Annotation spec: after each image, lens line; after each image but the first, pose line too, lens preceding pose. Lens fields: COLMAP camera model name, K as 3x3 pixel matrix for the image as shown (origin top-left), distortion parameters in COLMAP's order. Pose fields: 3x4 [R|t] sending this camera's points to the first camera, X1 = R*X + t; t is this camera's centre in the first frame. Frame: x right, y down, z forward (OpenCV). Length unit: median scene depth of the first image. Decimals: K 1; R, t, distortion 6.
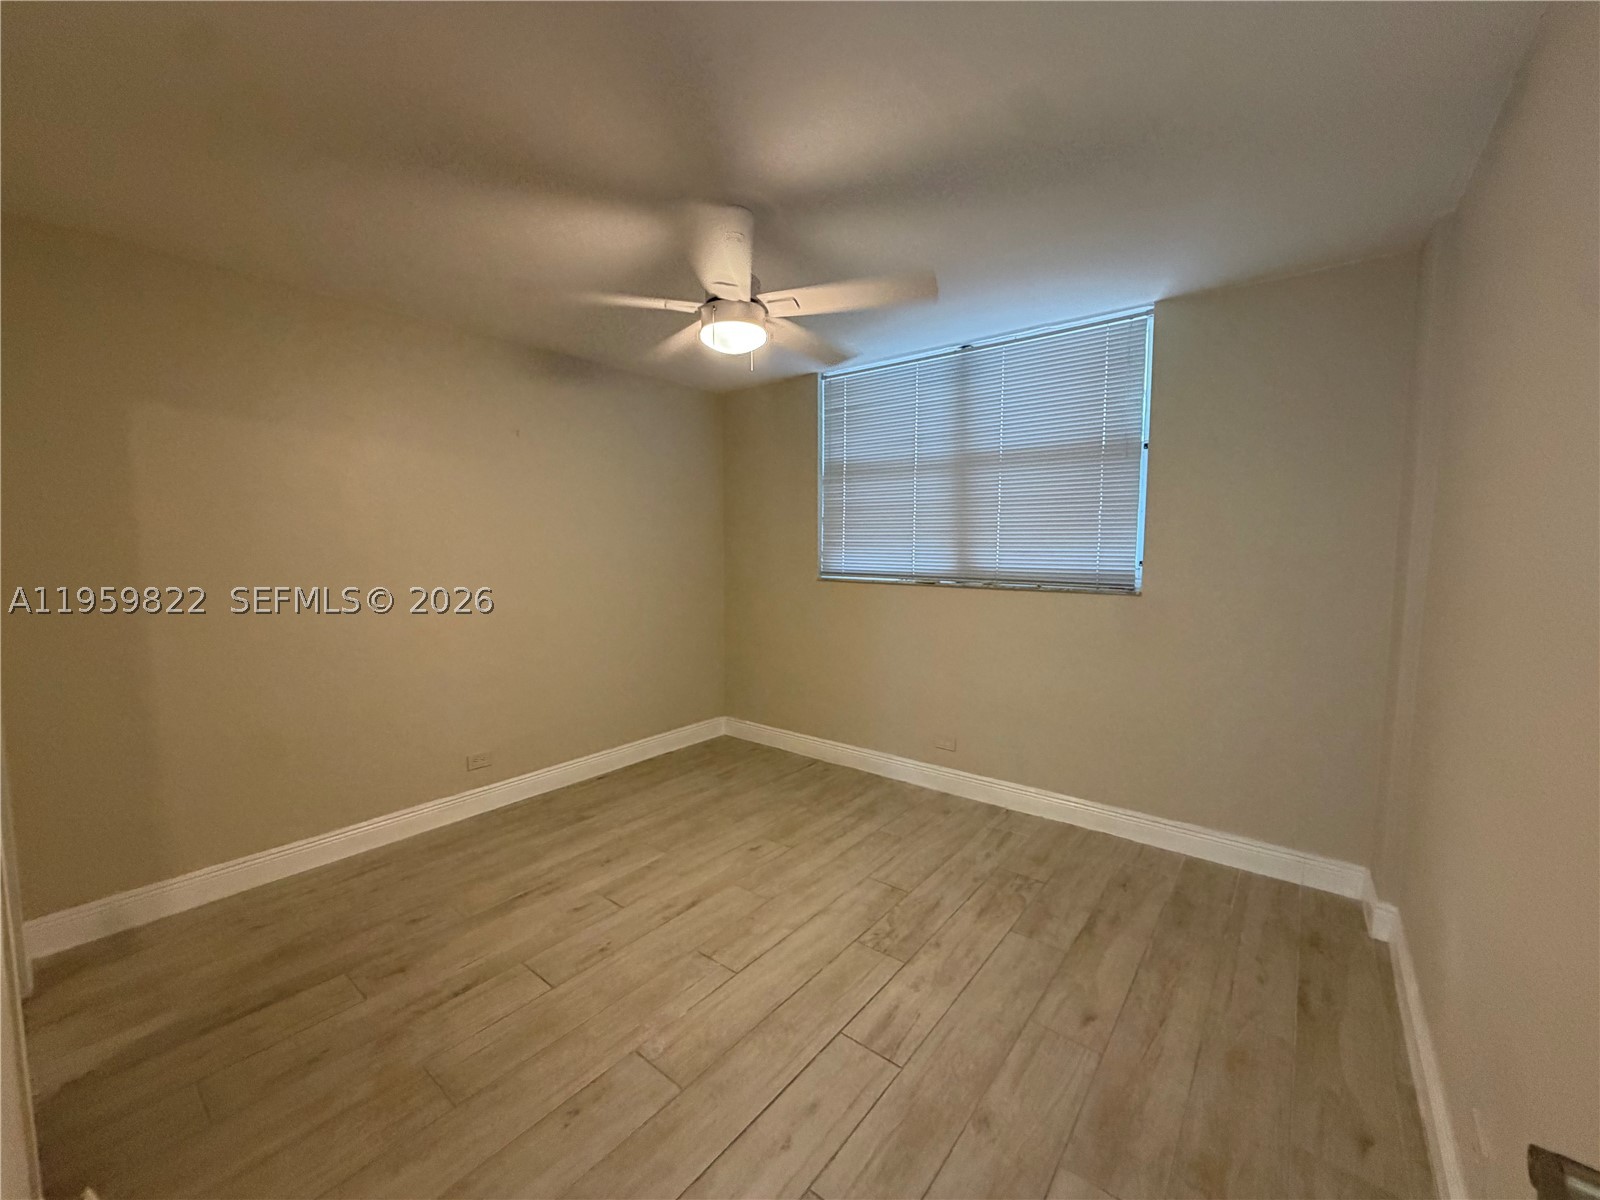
lens RADIAL K [[635.6, 0, 807.3], [0, 635.6, 596.4], [0, 0, 1]] dist [-0.001935, 0.000085]
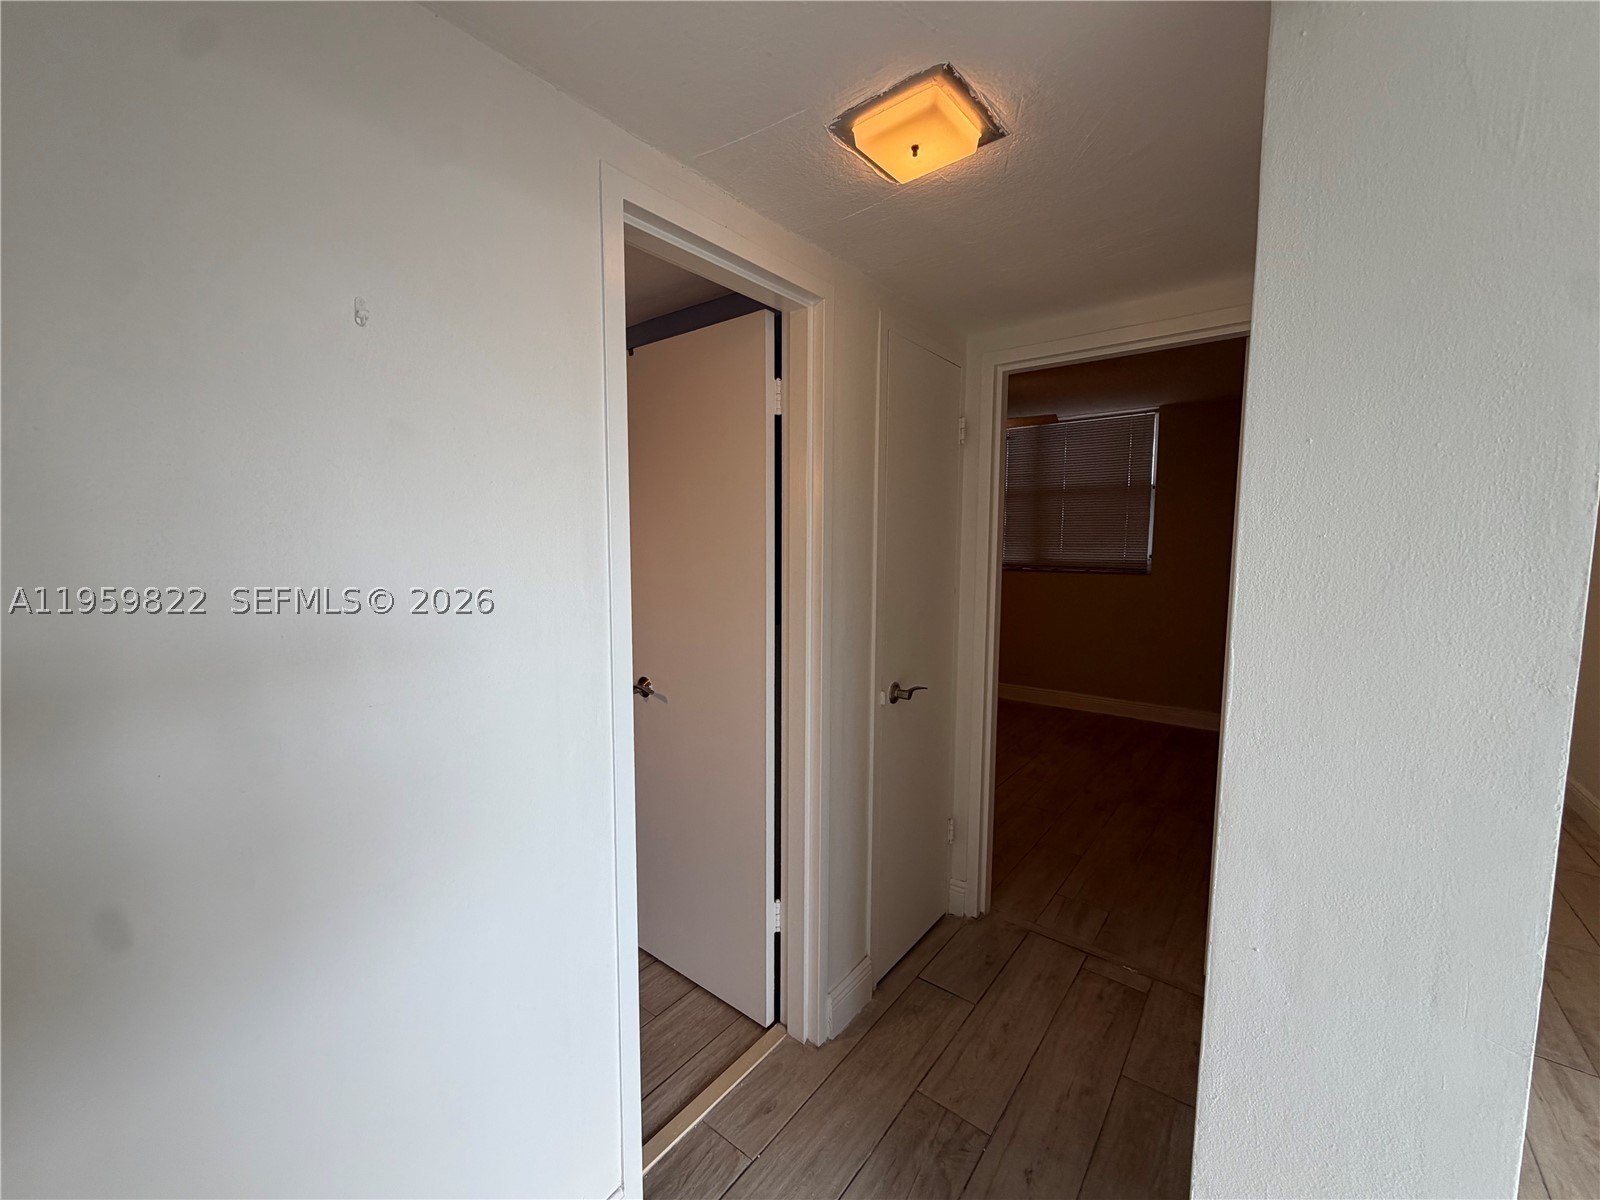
lens RADIAL K [[635.6, 0, 793.9], [0, 635.6, 602.6], [0, 0, 1]] dist [-0.001935, 0.000085]
pose [[0.999937, -0.003616, -0.010636, -0.393095], [0.003715, 0.999949, 0.009397, 0.050606], [0.010601, -0.009435, 0.999899, -0.678086]]
